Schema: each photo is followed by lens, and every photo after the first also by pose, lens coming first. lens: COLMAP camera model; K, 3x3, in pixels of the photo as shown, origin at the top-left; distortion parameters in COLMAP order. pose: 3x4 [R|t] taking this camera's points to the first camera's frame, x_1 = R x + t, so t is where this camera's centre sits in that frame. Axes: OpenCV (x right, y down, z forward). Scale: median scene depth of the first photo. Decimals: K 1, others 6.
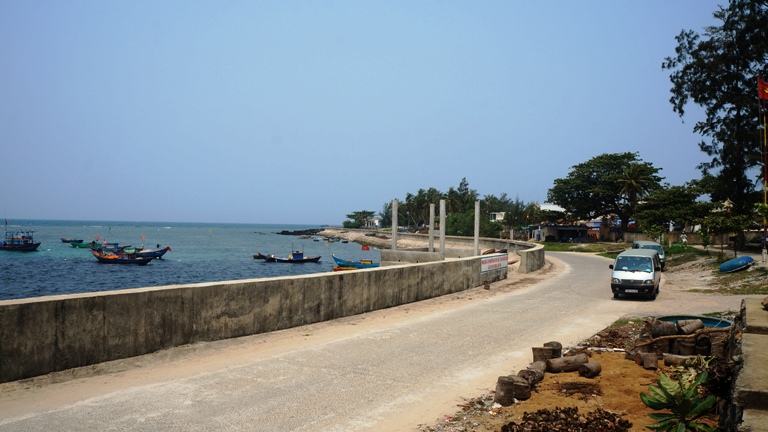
lens RADIAL K [[600.3, 0, 384.4], [0, 600.3, 216.5], [0, 0, 1]] dist [-0.117867, 0.013648]
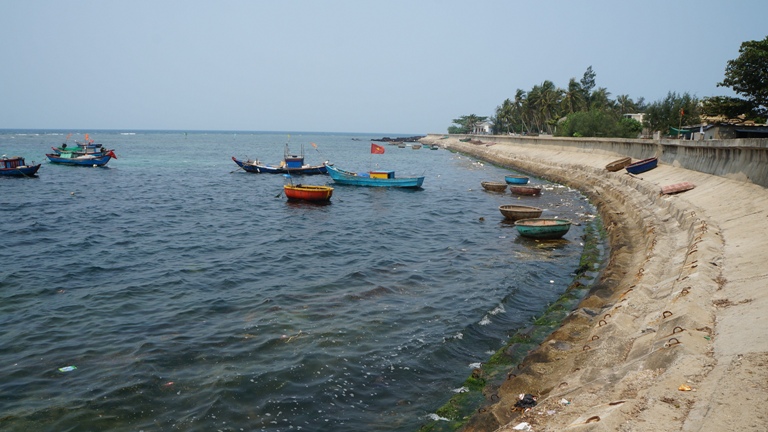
lens RADIAL K [[600.3, 0, 385.0], [0, 600.3, 219.7], [0, 0, 1]] dist [-0.117867, 0.013648]
pose [[0.978782, 0.039762, -0.201007, 0.036699], [-0.008360, 0.987923, 0.154719, 0.013469], [0.204732, -0.149756, 0.967294, 0.205215]]
